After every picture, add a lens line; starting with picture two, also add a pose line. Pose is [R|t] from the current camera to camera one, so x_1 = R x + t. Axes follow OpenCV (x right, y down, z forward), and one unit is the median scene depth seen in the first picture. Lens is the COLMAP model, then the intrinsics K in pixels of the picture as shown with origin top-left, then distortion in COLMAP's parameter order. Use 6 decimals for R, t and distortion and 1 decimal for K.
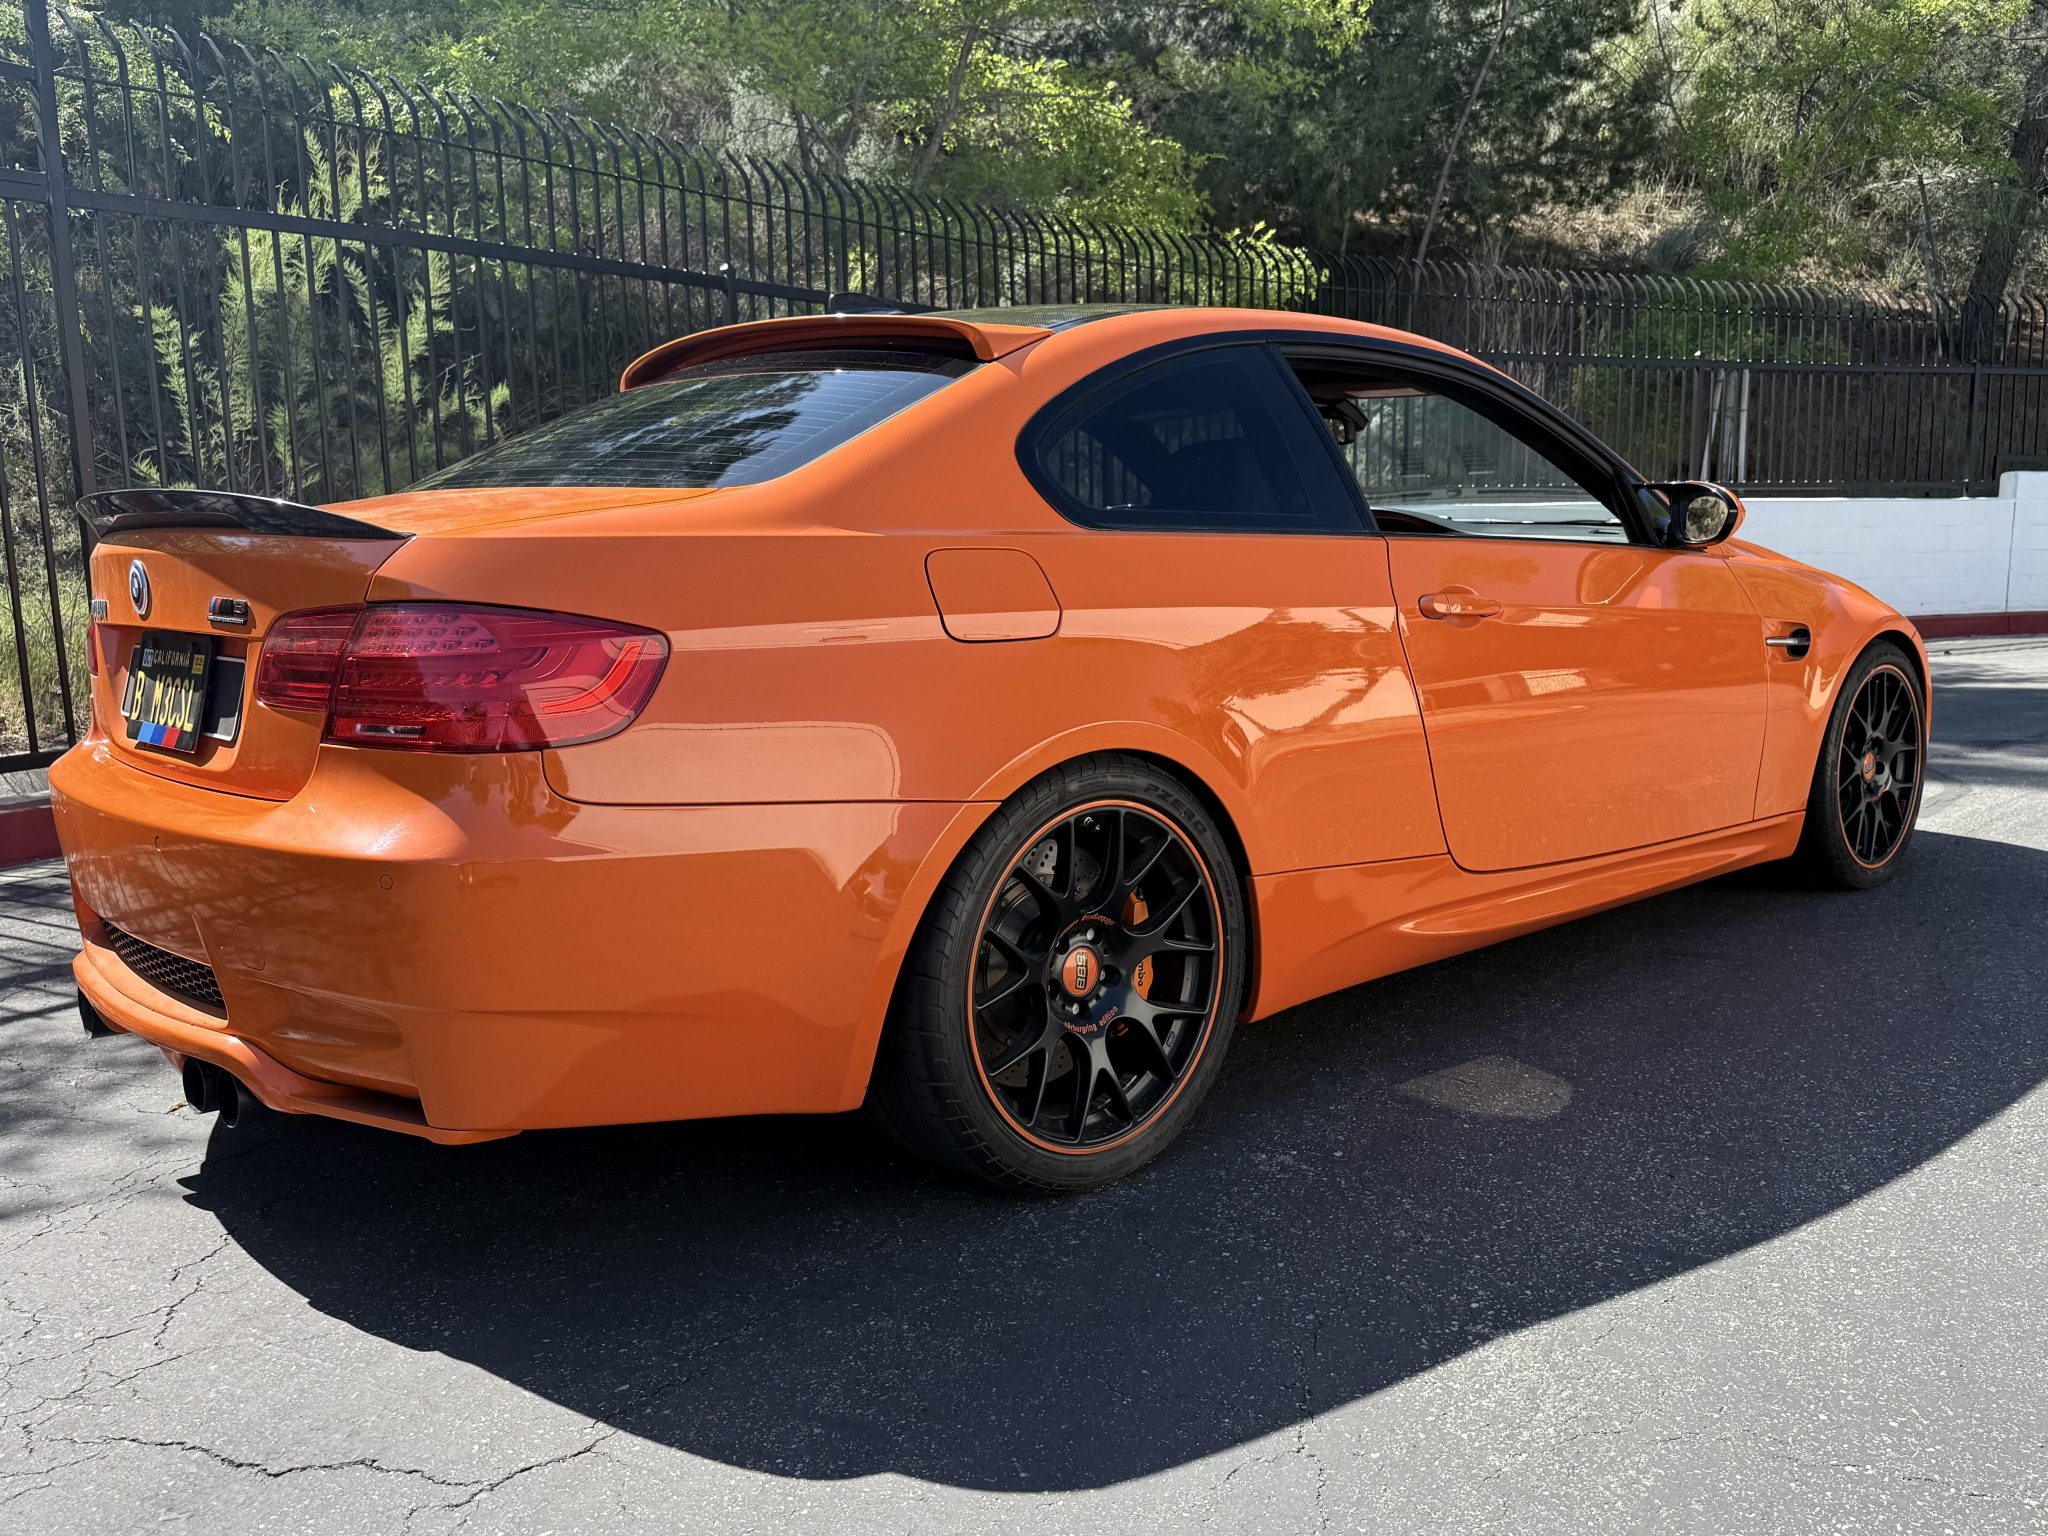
lens RADIAL K [[1665.2, 0, 1031.6], [0, 1665.2, 786.4], [0, 0, 1]] dist [0.055466, -0.089627]
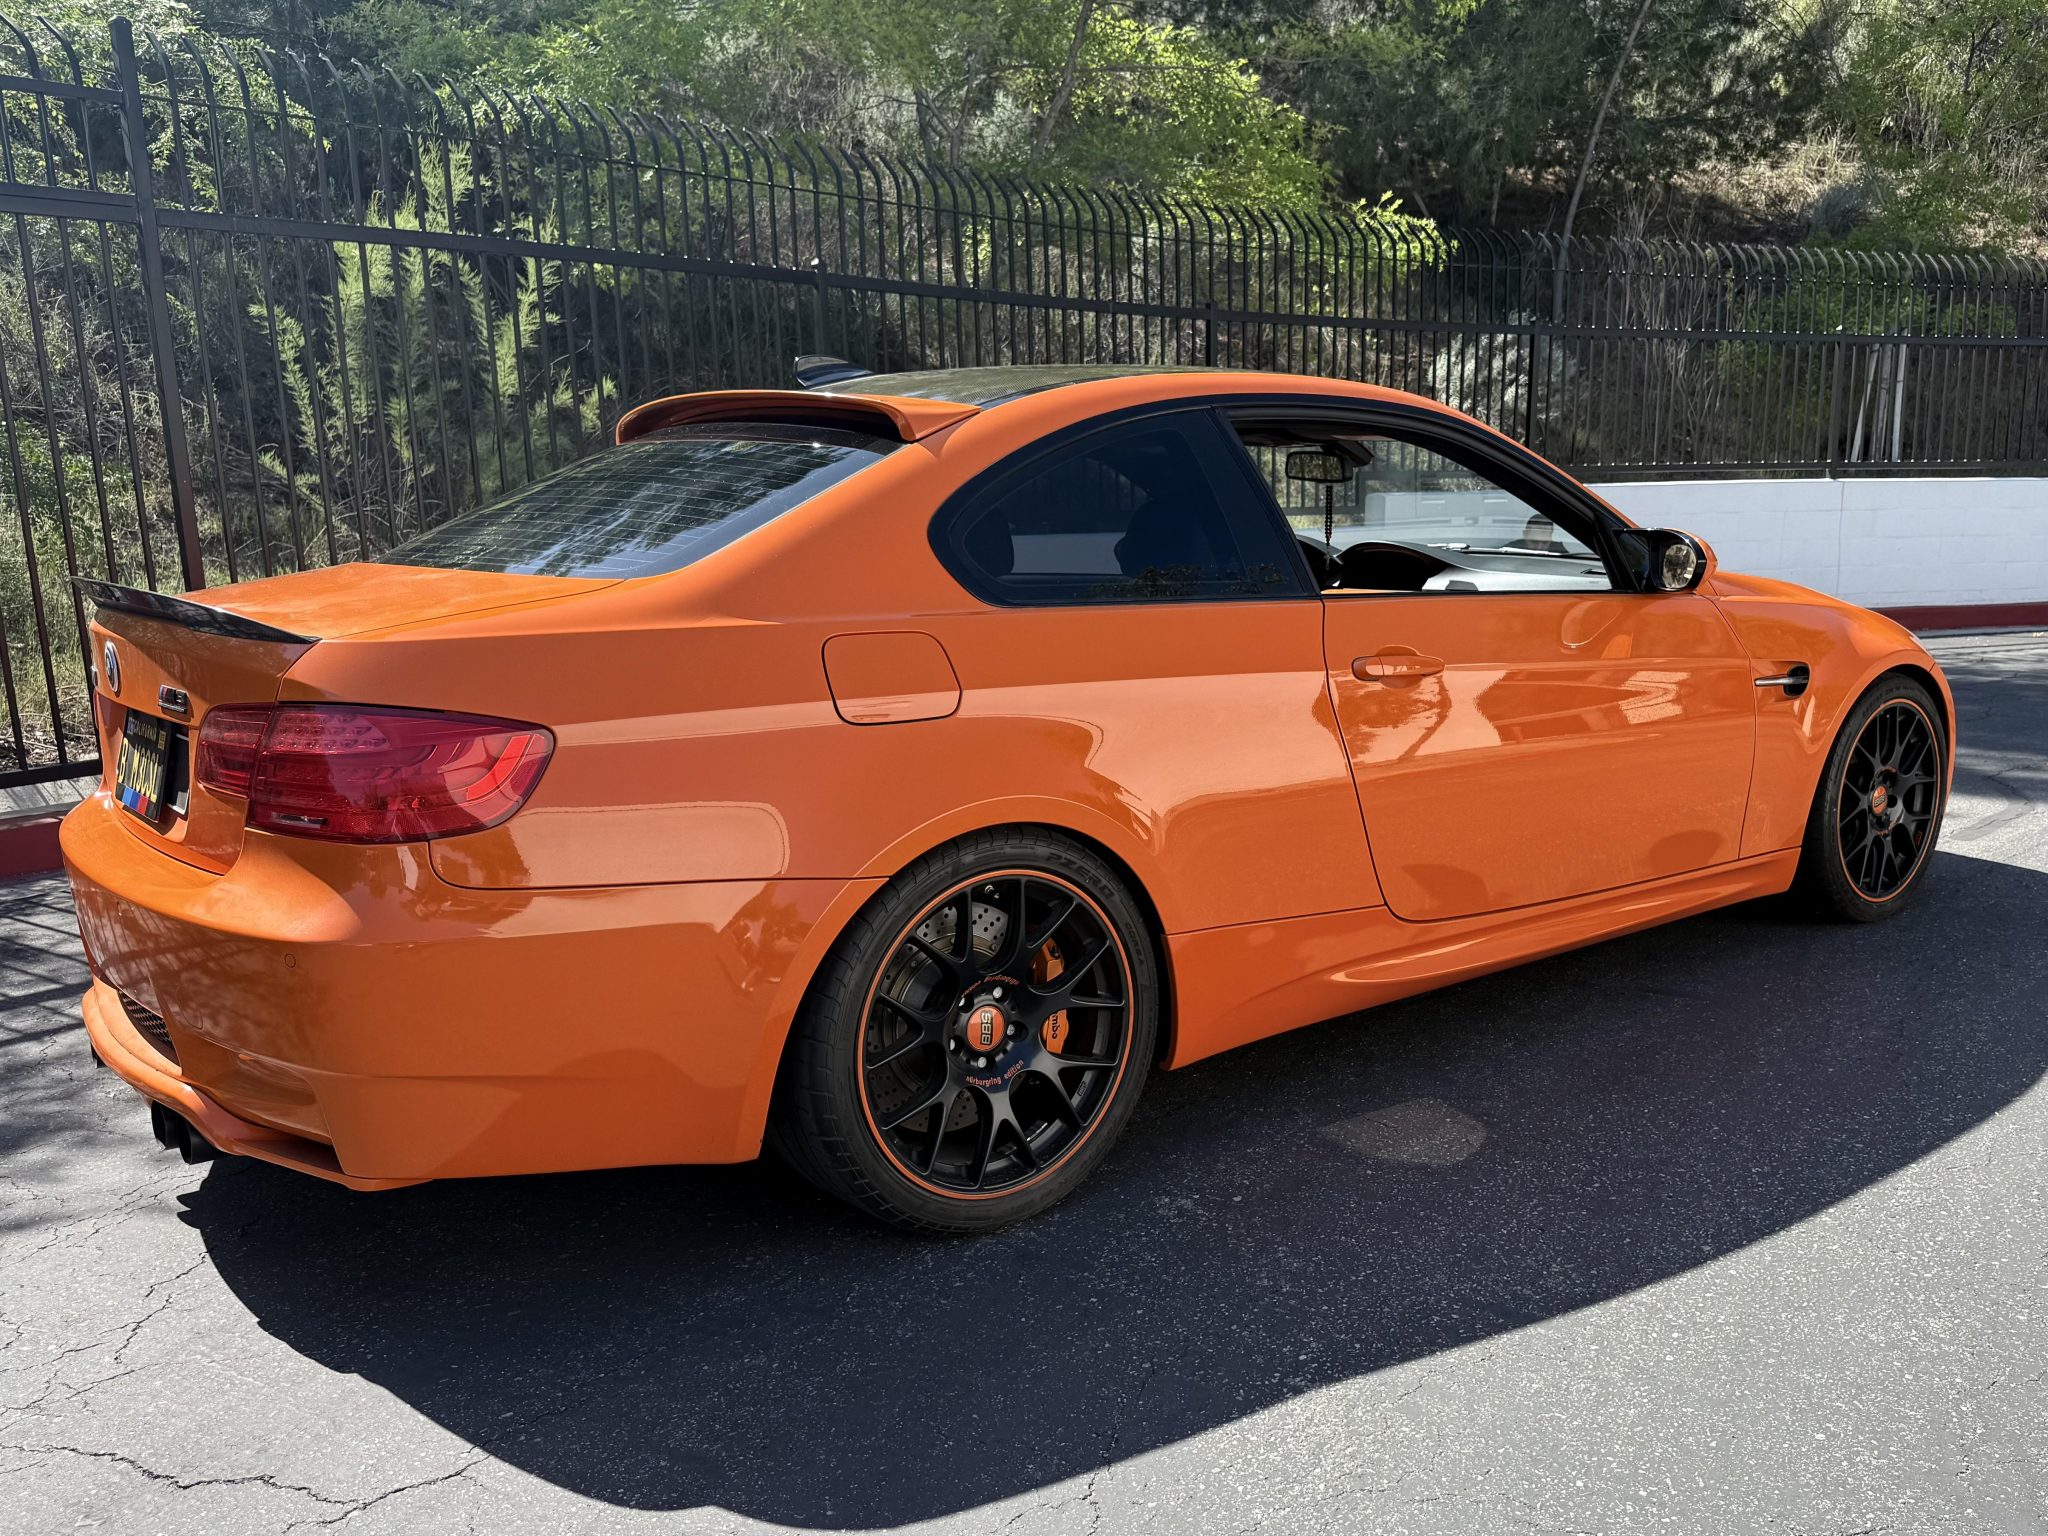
lens RADIAL K [[1665.2, 0, 1099.8], [0, 1665.2, 852.5], [0, 0, 1]] dist [0.055466, -0.089627]
pose [[0.998134, 0.013597, -0.059536, 0.159223], [-0.009757, 0.997882, 0.064320, -0.068194], [0.060284, -0.063619, 0.996152, -0.048371]]
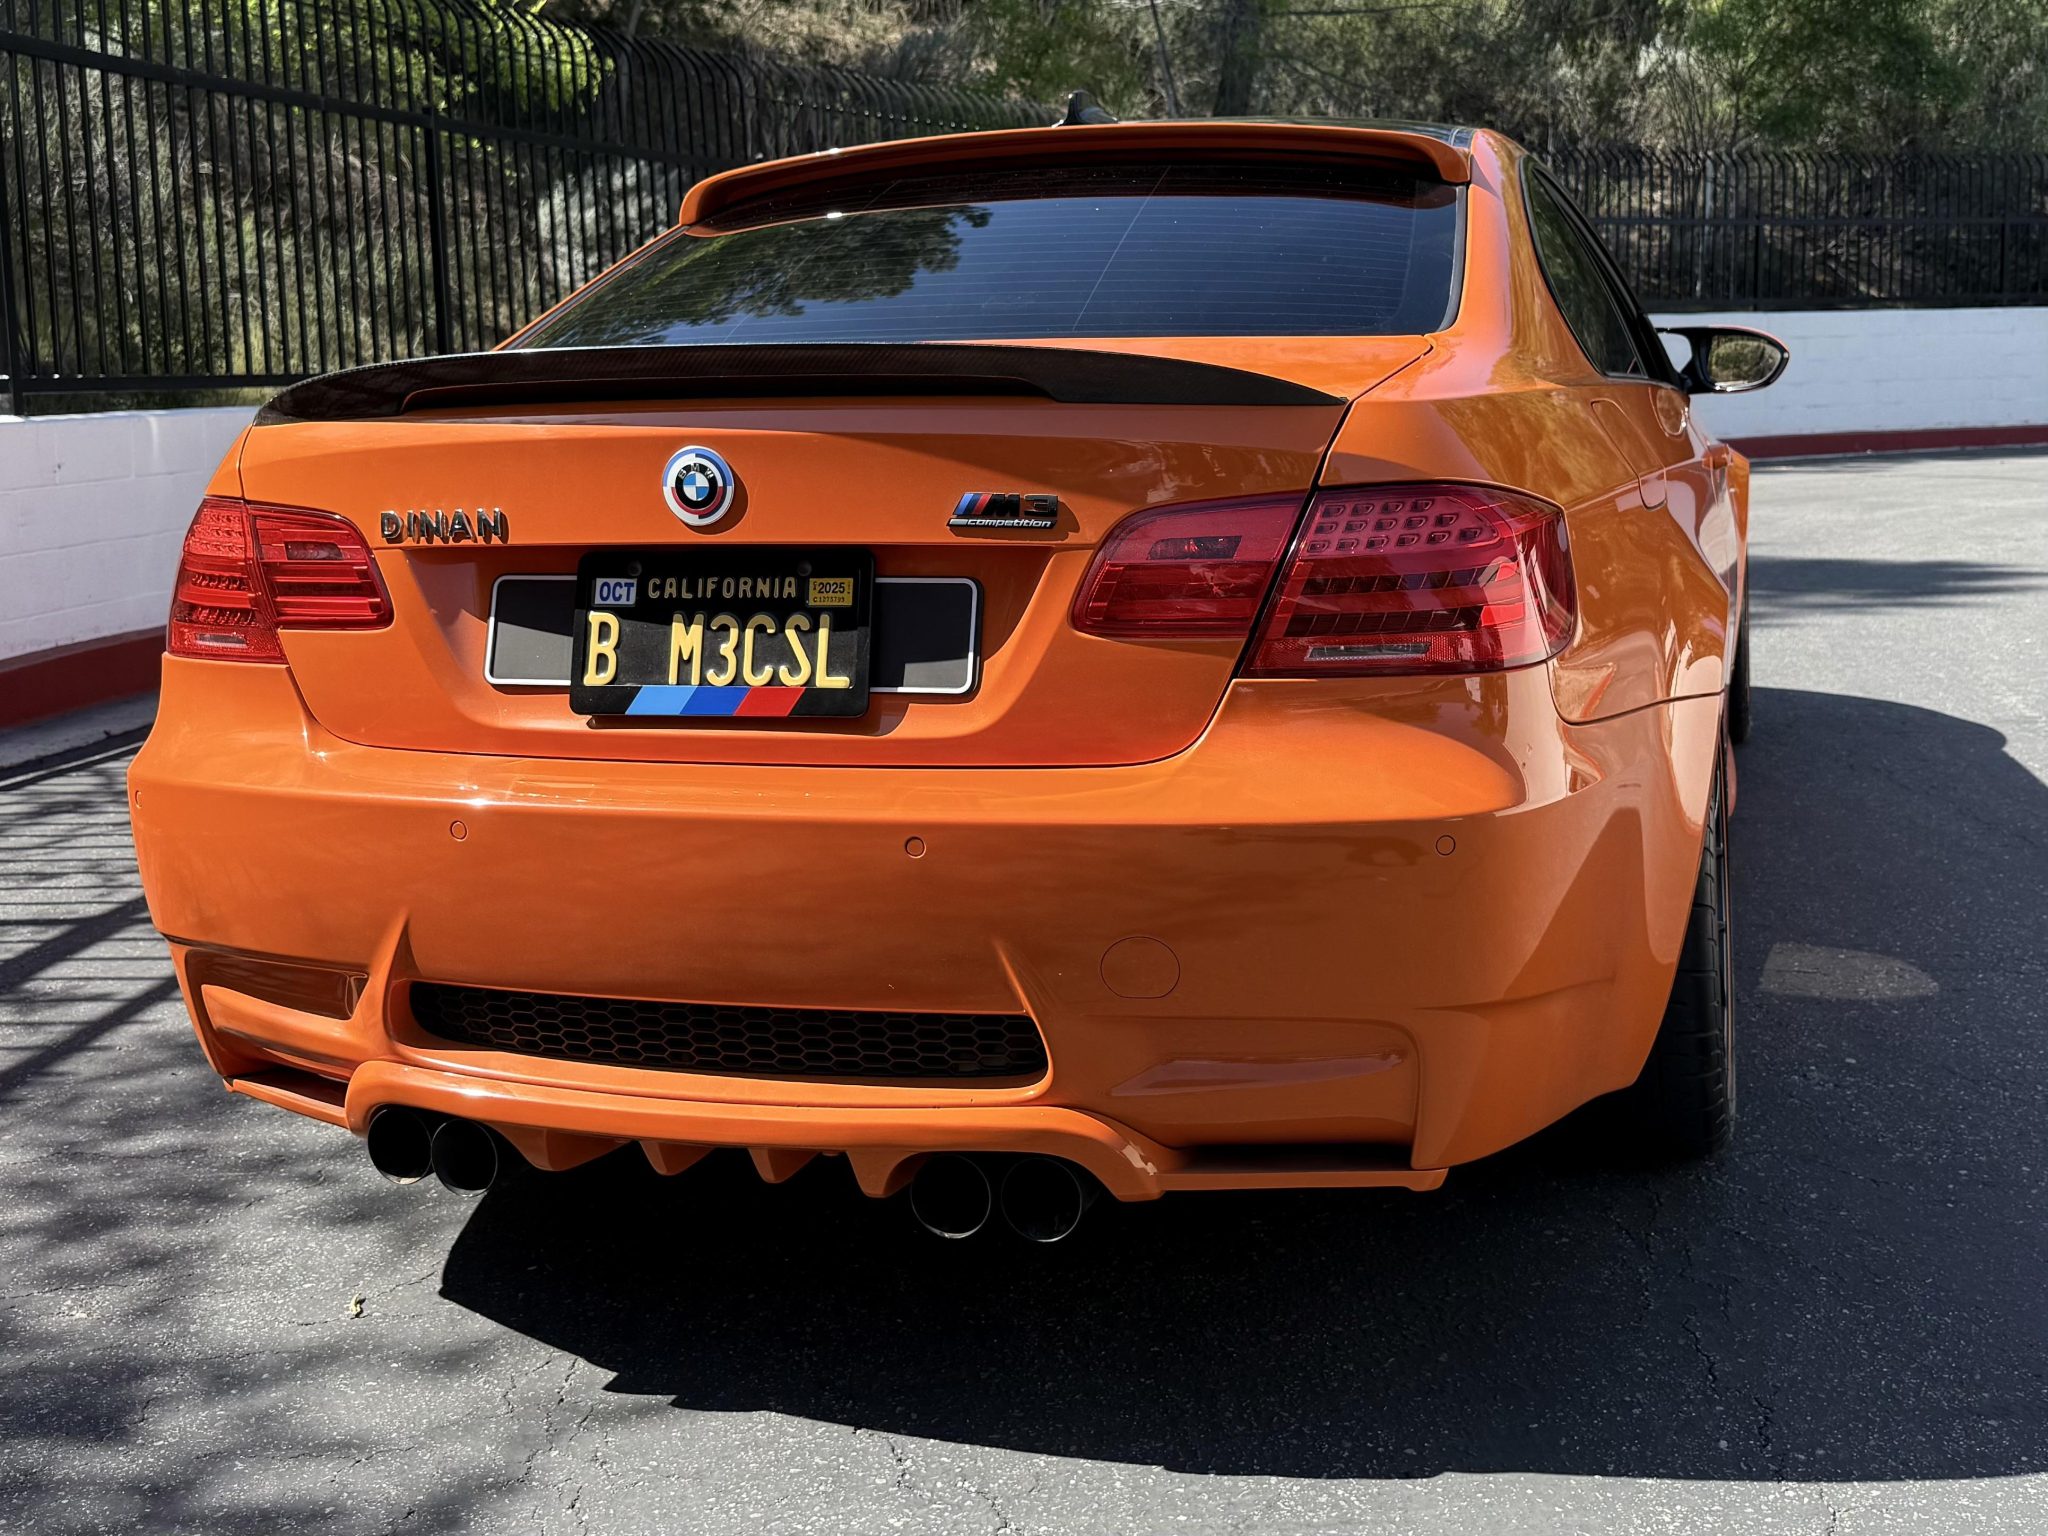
lens RADIAL K [[2132.0, 0, 1044.8], [0, 2132.0, 547.7], [0, 0, 1]] dist [0.044392, 0.000000]
pose [[0.870677, -0.048031, 0.489505, -0.762963], [0.084513, 0.995028, -0.052689, -0.032892], [-0.484541, 0.087245, 0.870407, 0.169185]]
